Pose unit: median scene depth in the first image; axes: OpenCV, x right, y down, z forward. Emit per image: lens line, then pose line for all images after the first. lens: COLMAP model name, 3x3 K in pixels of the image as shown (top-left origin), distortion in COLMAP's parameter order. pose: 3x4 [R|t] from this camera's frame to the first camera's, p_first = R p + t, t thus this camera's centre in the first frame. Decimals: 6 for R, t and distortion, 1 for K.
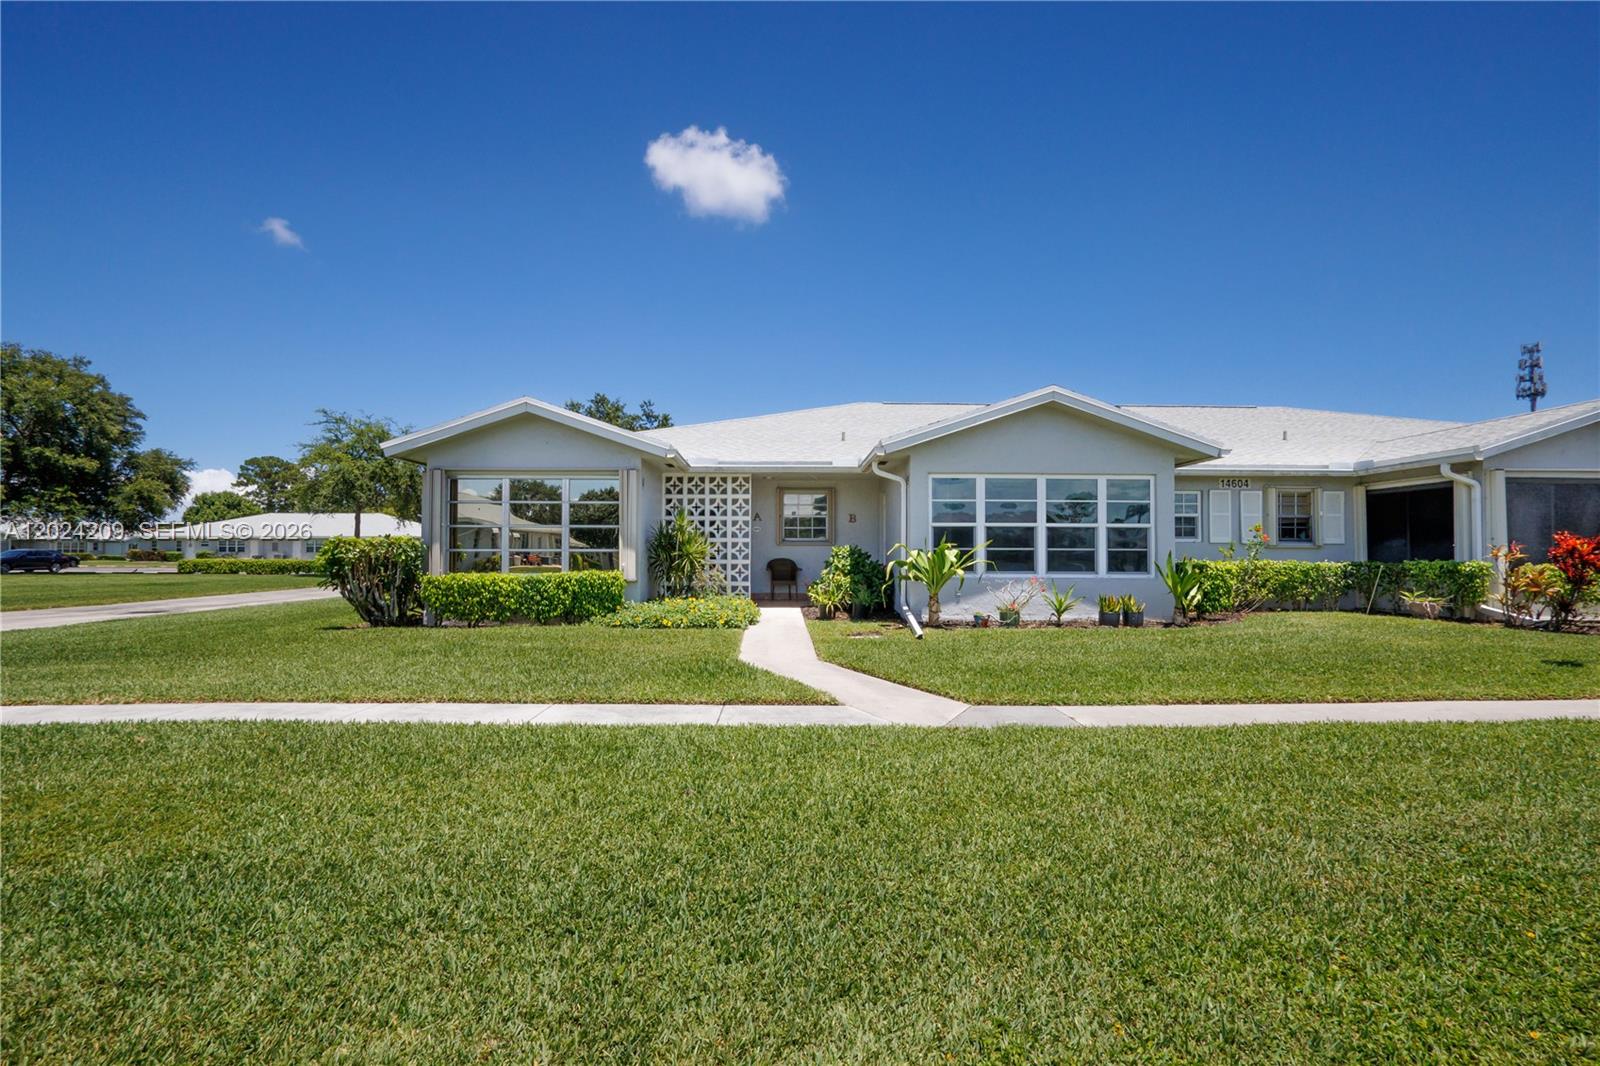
lens RADIAL K [[736.5, 0, 805.0], [0, 736.5, 533.4], [0, 0, 1]] dist [-0.004712, 0.002368]
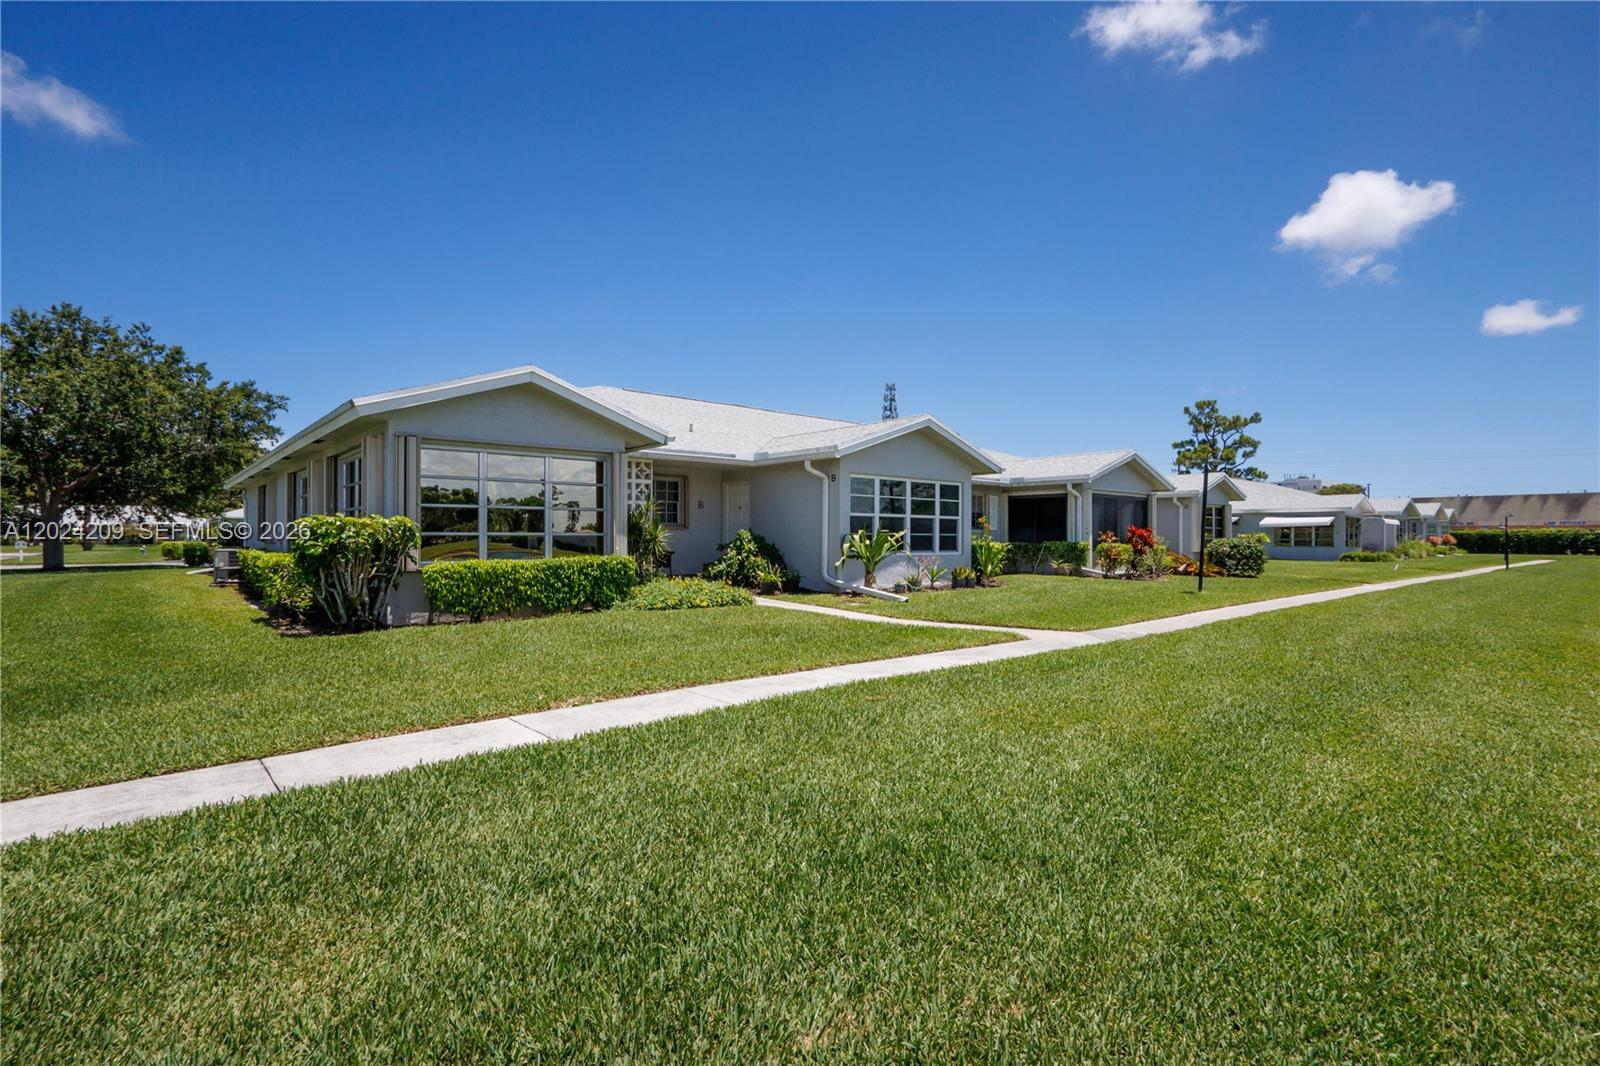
lens RADIAL K [[751.5, 0, 836.4], [0, 751.5, 535.1], [0, 0, 1]] dist [-0.000916, 0.000390]
pose [[0.762186, 0.000706, 0.647358, -0.666926], [-0.015609, 0.999729, 0.017288, 0.001791], [-0.647170, -0.023281, 0.761990, 0.039523]]
